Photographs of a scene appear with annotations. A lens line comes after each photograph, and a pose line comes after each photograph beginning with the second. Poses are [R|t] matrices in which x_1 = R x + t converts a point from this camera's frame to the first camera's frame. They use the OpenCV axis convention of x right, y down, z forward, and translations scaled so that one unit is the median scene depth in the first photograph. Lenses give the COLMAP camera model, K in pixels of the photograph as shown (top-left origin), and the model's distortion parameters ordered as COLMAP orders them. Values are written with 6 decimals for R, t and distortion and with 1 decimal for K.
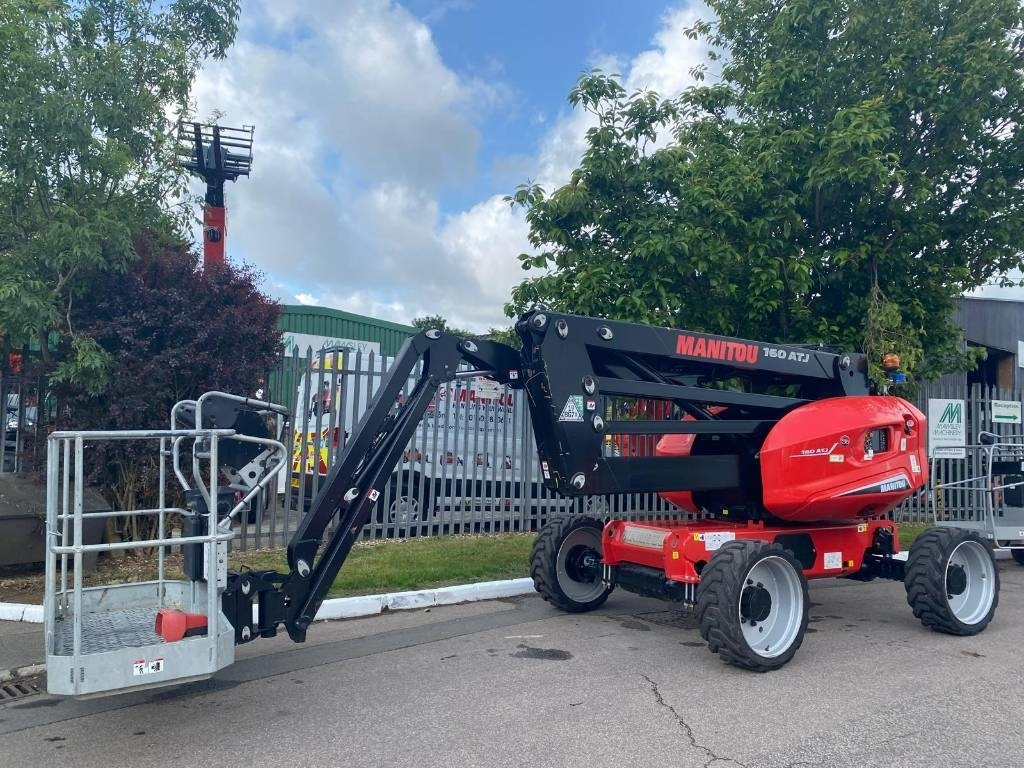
lens RADIAL K [[770.5, 0, 512.0], [0, 770.5, 384.0], [0, 0, 1]] dist [0.014815, -0.004152]
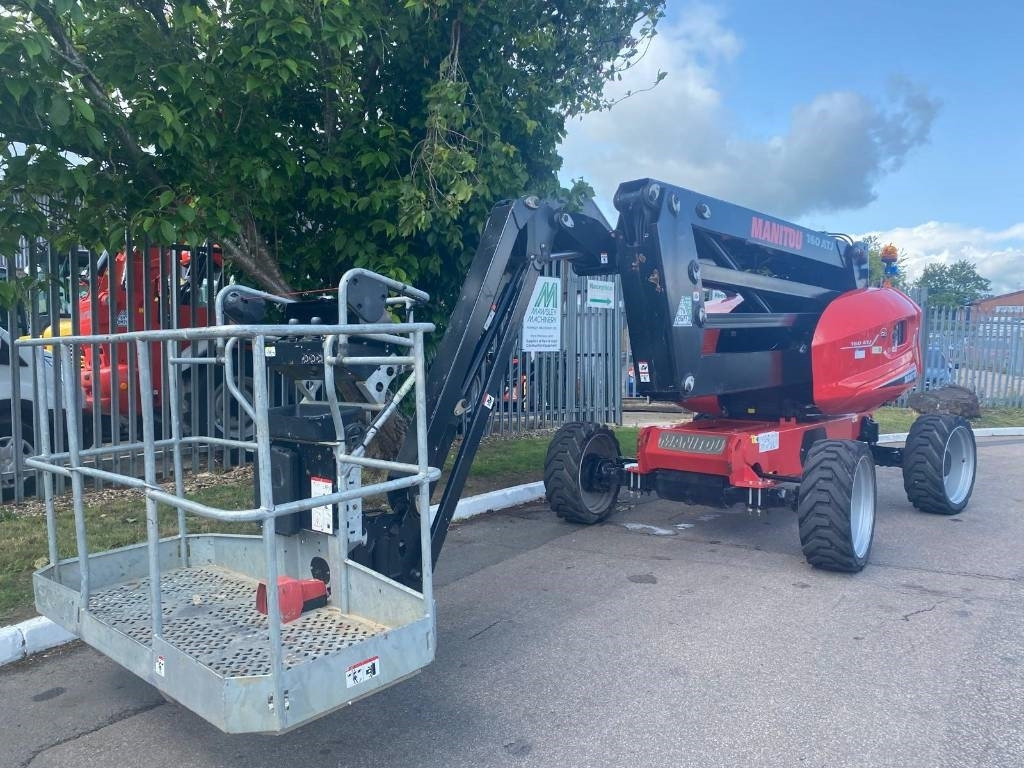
lens RADIAL K [[781.1, 0, 515.5], [0, 781.1, 394.4], [0, 0, 1]] dist [0.002108, -0.000552]
pose [[0.948868, -0.038009, 0.313376, -0.324978], [-0.005784, 0.990465, 0.137645, 0.016160], [-0.315620, -0.132420, 0.939600, 0.197276]]
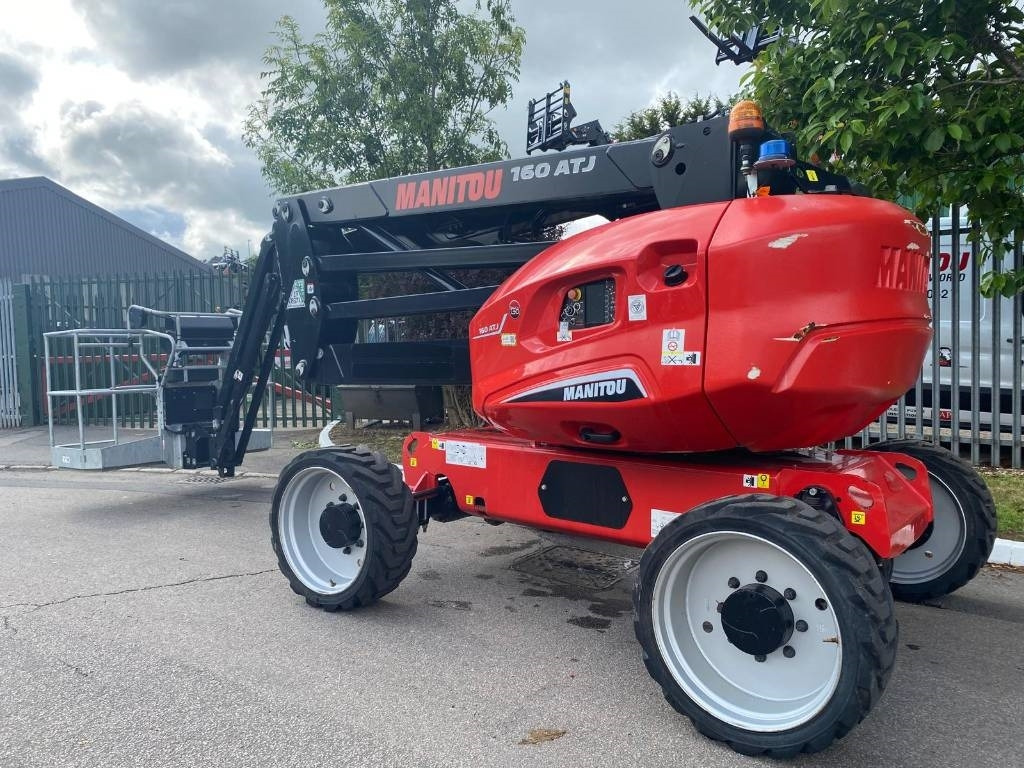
lens RADIAL K [[770.5, 0, 512.0], [0, 770.5, 384.0], [0, 0, 1]] dist [0.014815, -0.004152]
pose [[0.371219, 0.032752, -0.927967, 0.945516], [0.090932, 0.993292, 0.071434, 0.086602], [0.924082, -0.110900, 0.365751, 0.765973]]
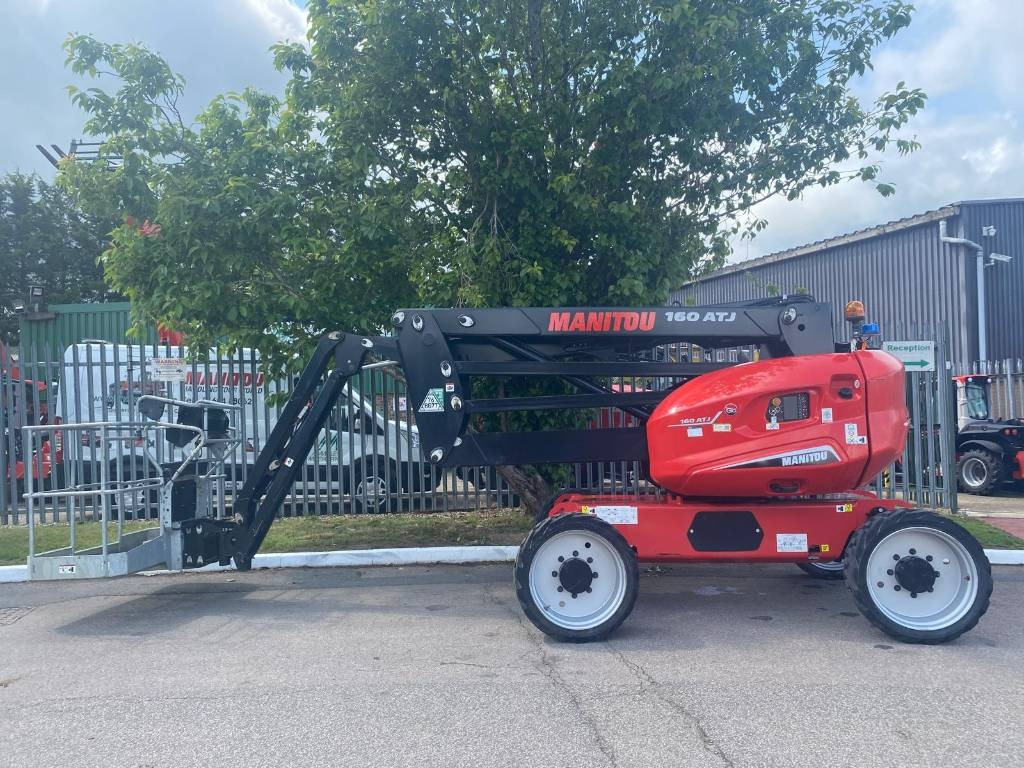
lens RADIAL K [[787.1, 0, 522.4], [0, 787.1, 382.9], [0, 0, 1]] dist [0.009152, -0.000666]
pose [[0.825532, -0.055583, -0.561612, 0.733030], [0.073470, 0.997254, 0.009297, 0.016150], [0.559553, -0.048937, 0.827349, 0.100362]]
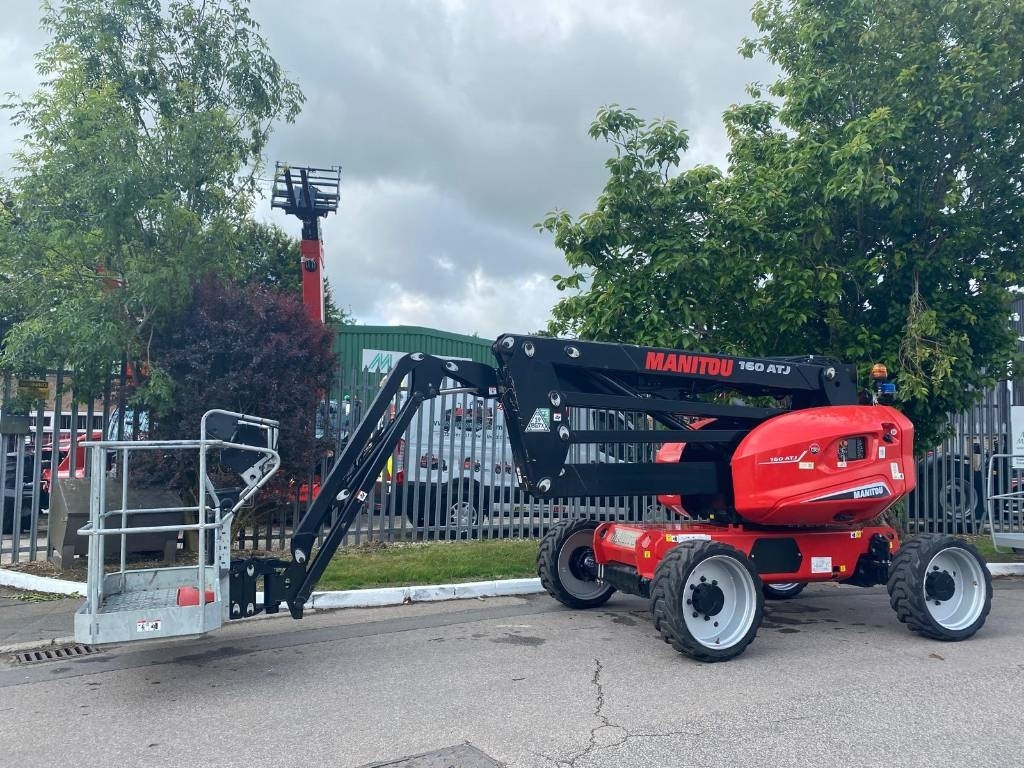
lens RADIAL K [[768.6, 0, 514.5], [0, 768.6, 377.7], [0, 0, 1]] dist [0.014593, -0.002921]
pose [[0.986784, -0.017434, -0.161098, 0.195216], [0.013722, 0.999615, -0.024125, -0.003289], [0.161457, 0.021596, 0.986643, -0.097688]]
